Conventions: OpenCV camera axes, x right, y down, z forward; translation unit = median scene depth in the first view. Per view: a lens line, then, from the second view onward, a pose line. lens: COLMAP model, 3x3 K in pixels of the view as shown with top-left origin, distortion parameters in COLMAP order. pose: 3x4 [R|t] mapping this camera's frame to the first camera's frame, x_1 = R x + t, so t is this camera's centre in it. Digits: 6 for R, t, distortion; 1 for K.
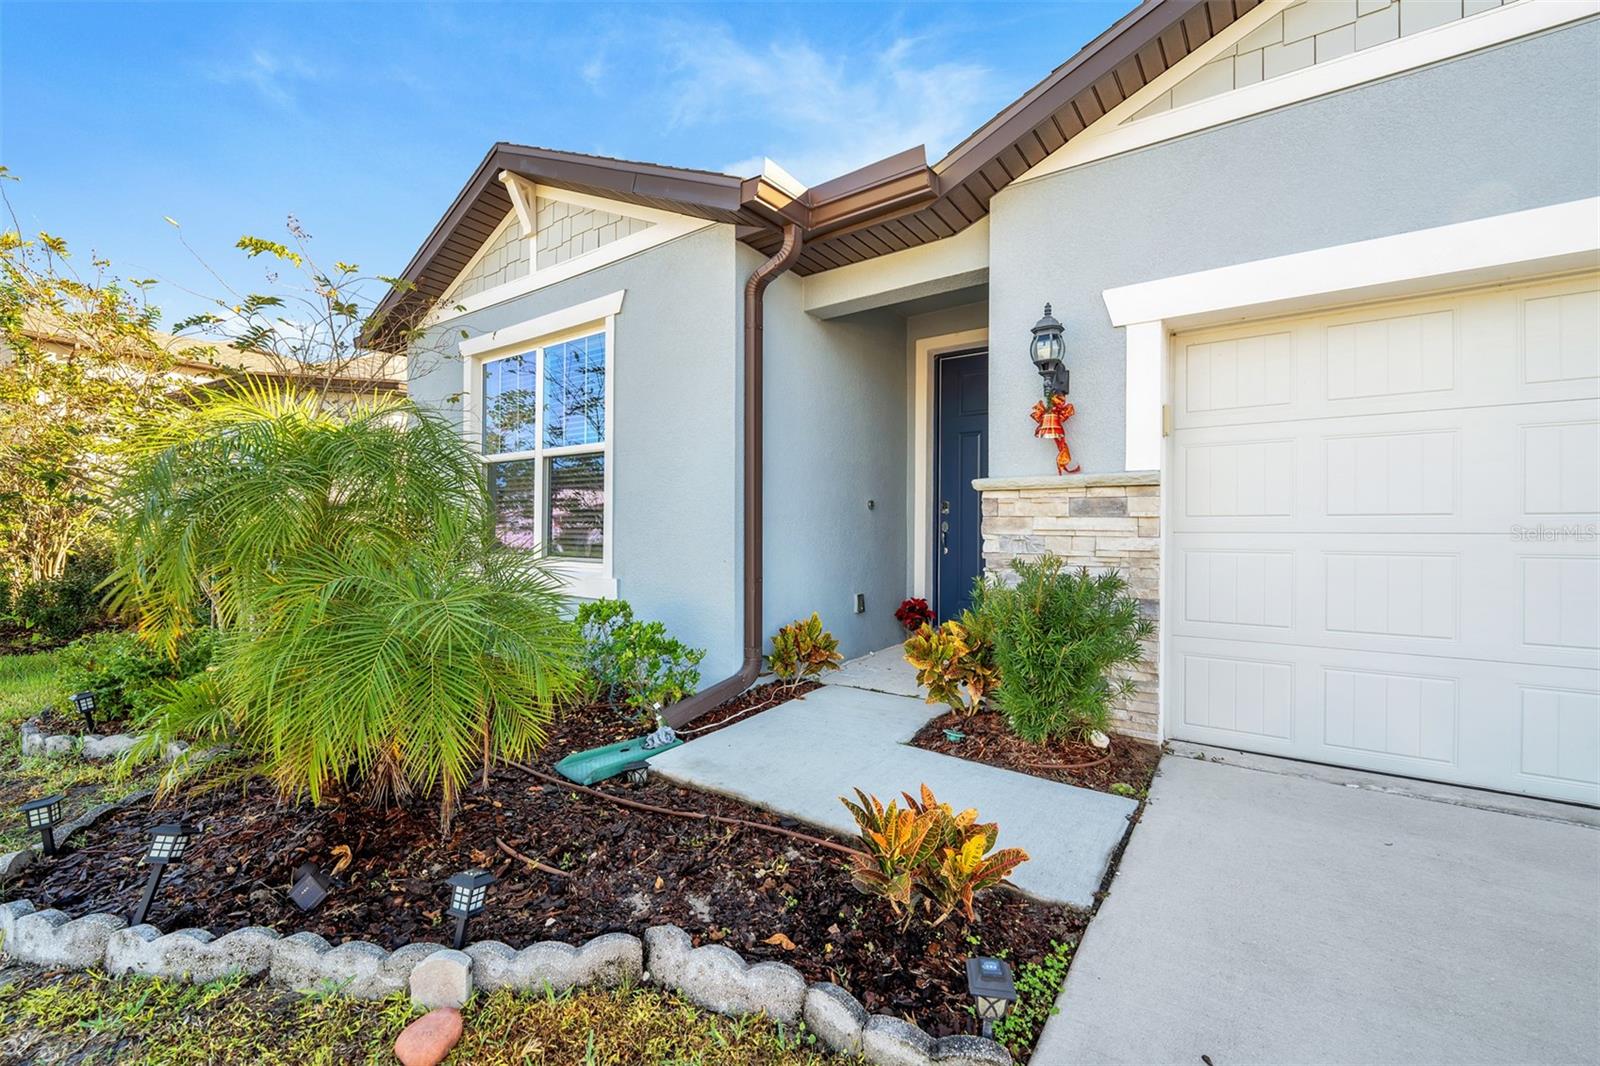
lens RADIAL K [[650.1, 0, 800.0], [0, 650.1, 533.0], [0, 0, 1]] dist [-0.001163, -0.000095]
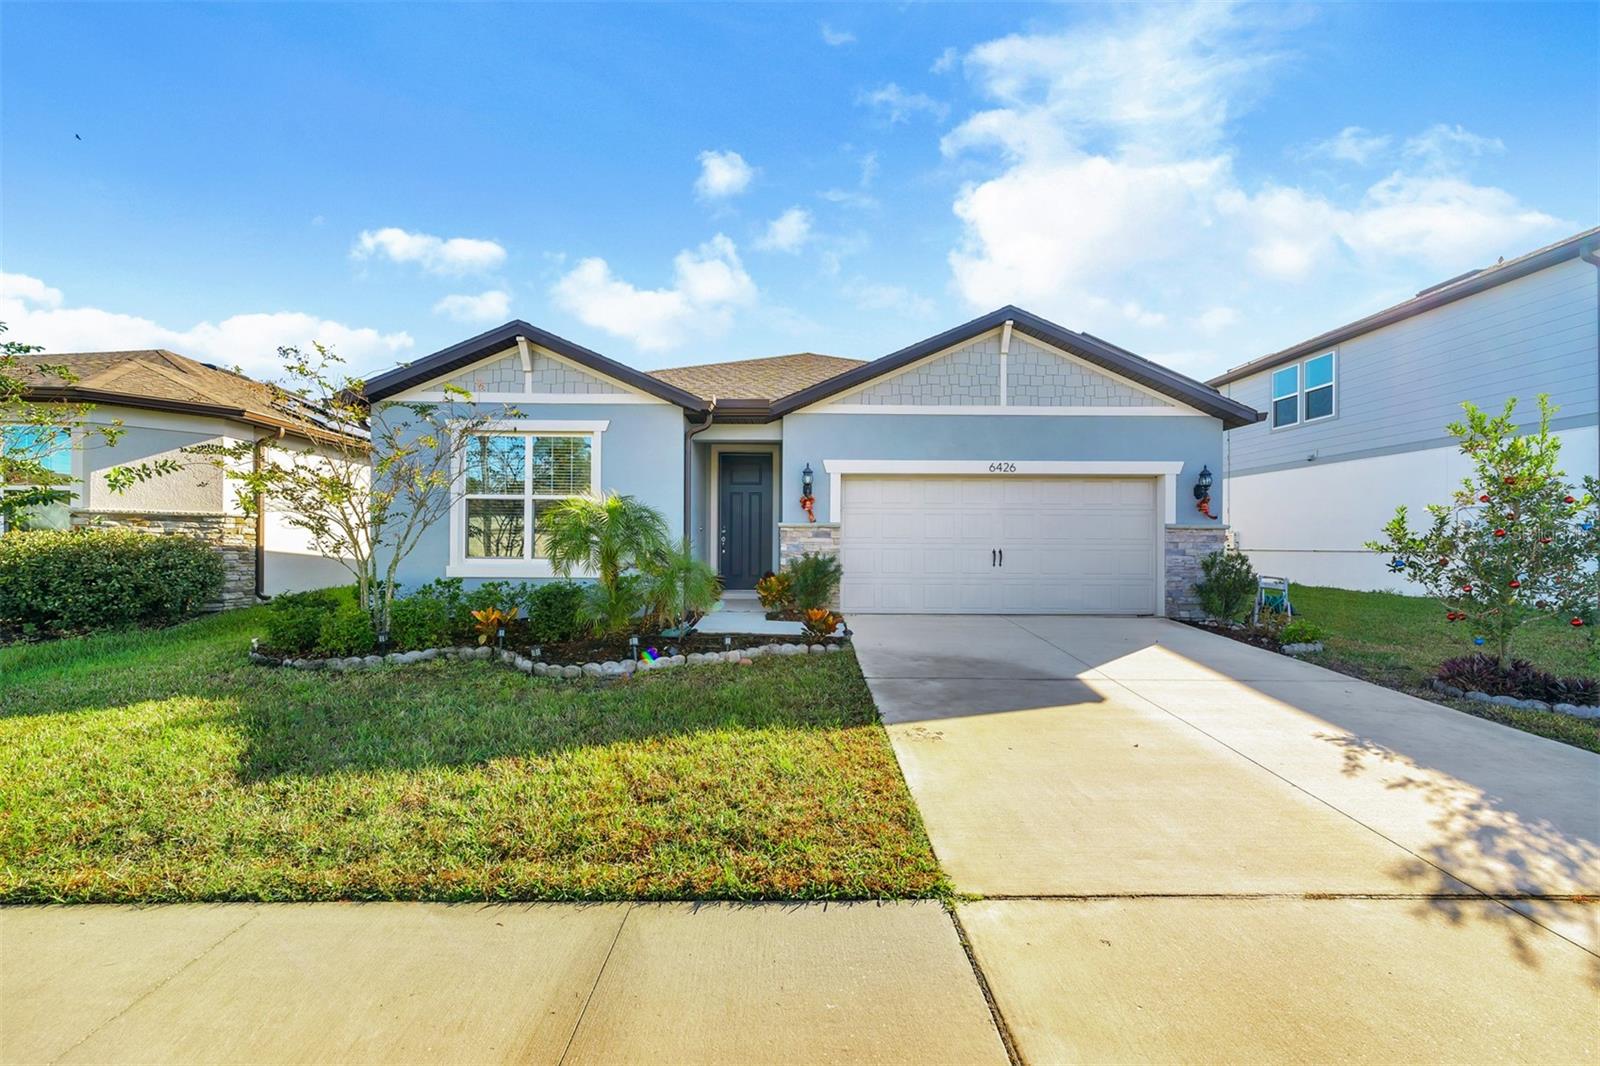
lens RADIAL K [[635.9, 0, 803.6], [0, 635.9, 558.5], [0, 0, 1]] dist [0.001535, 0.000173]
pose [[0.815965, -0.017885, 0.577825, -1.113177], [0.001599, 0.999587, 0.028681, -0.012625], [-0.578099, -0.022479, 0.815657, -1.130240]]
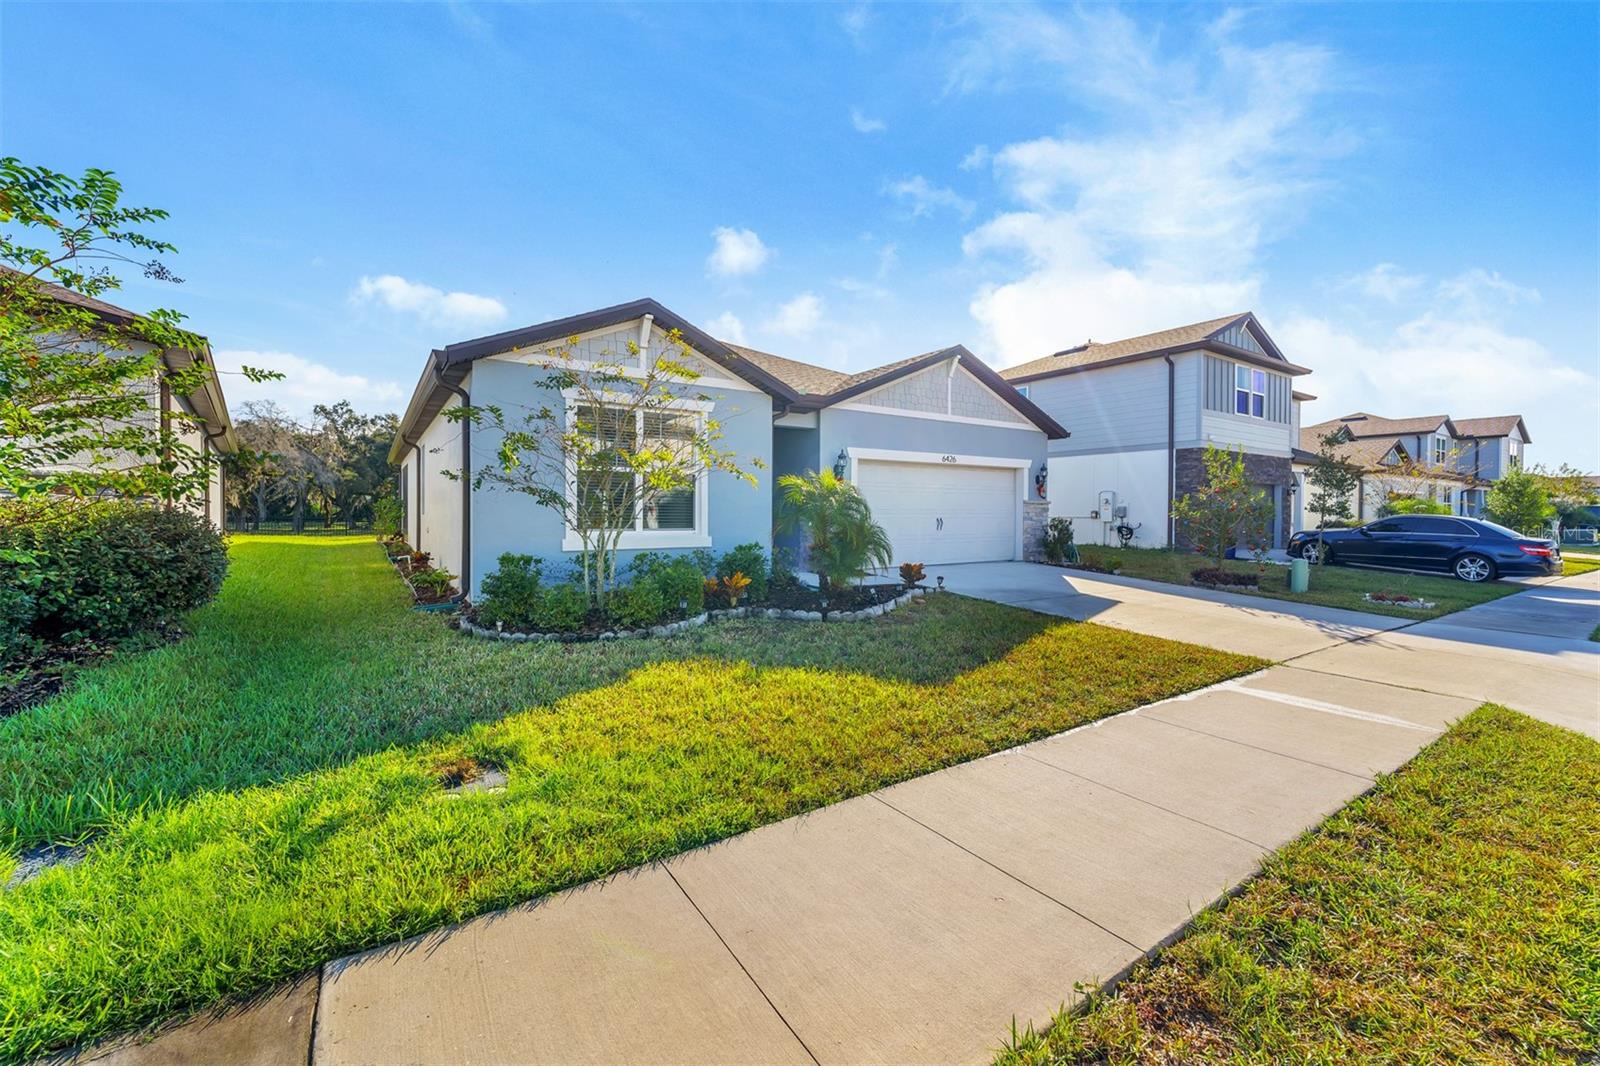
lens RADIAL K [[650.1, 0, 800.0], [0, 650.1, 533.0], [0, 0, 1]] dist [-0.001163, -0.000095]
pose [[0.365867, -0.035084, 0.930006, -2.674871], [0.001996, 0.999316, 0.036913, -0.025157], [-0.930665, -0.011649, 0.365687, -0.070572]]
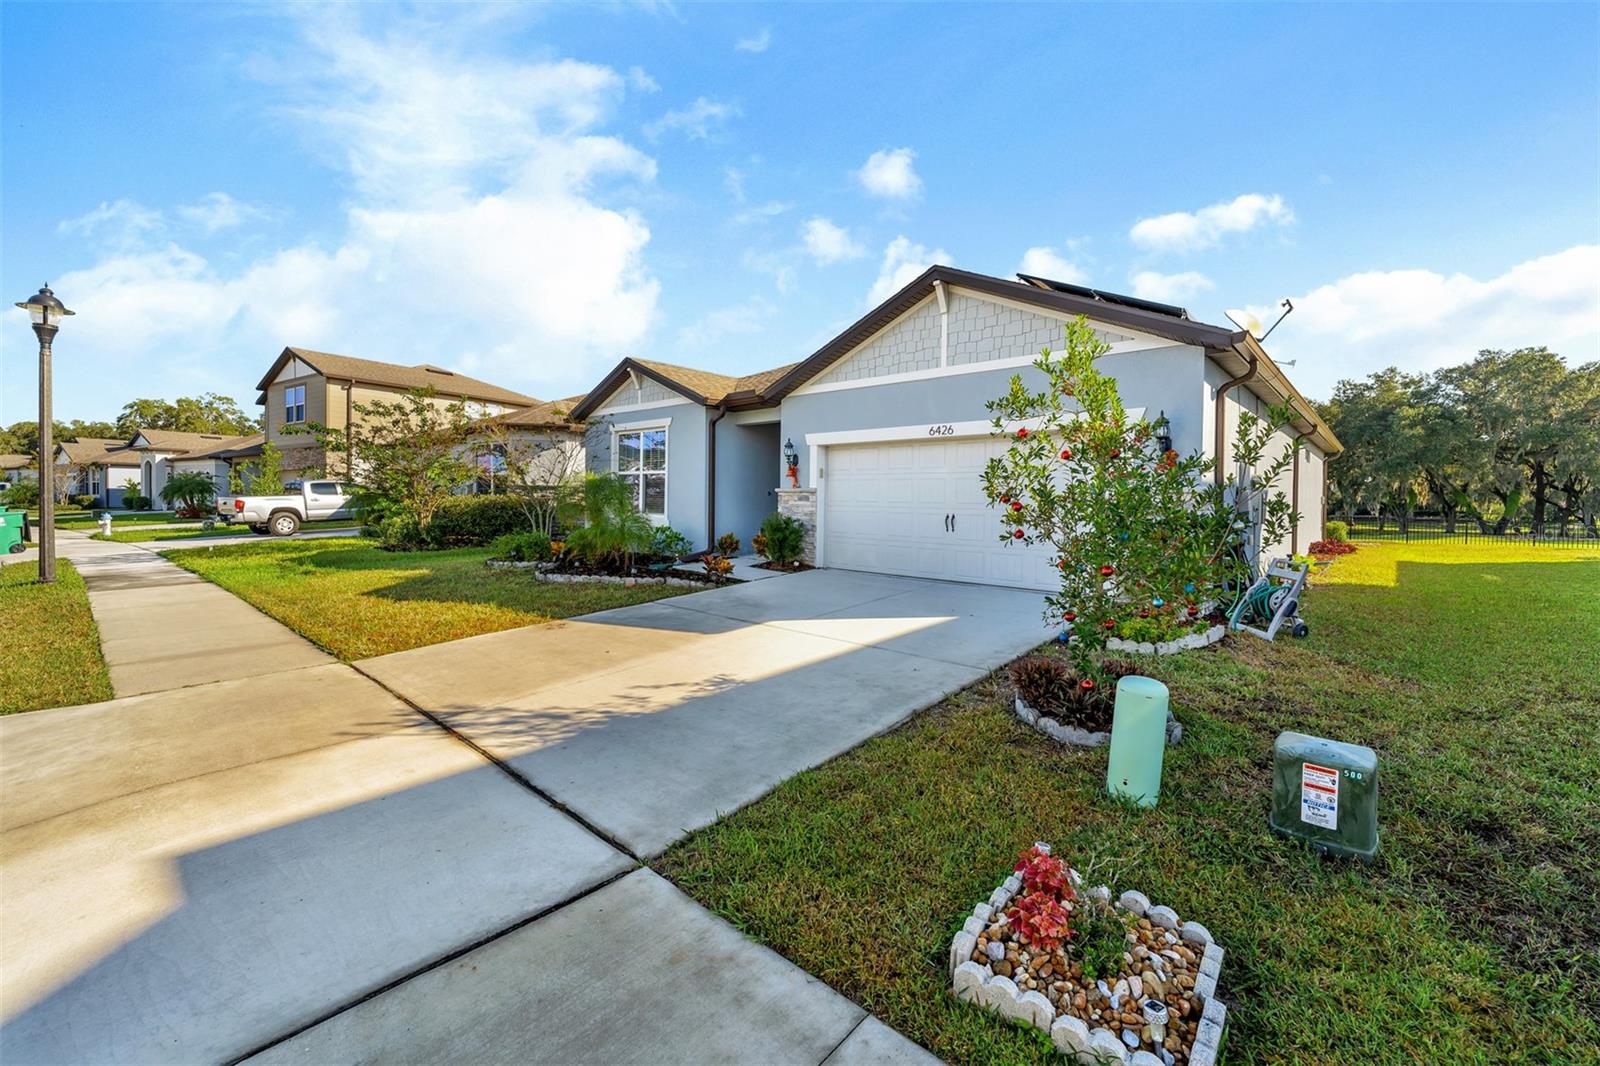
lens RADIAL K [[650.1, 0, 800.0], [0, 650.1, 533.0], [0, 0, 1]] dist [-0.001163, -0.000095]
pose [[0.991690, 0.015294, -0.127740, 0.785642], [-0.009395, 0.998867, 0.046652, -0.014899], [0.128308, -0.045064, 0.990710, -2.114049]]
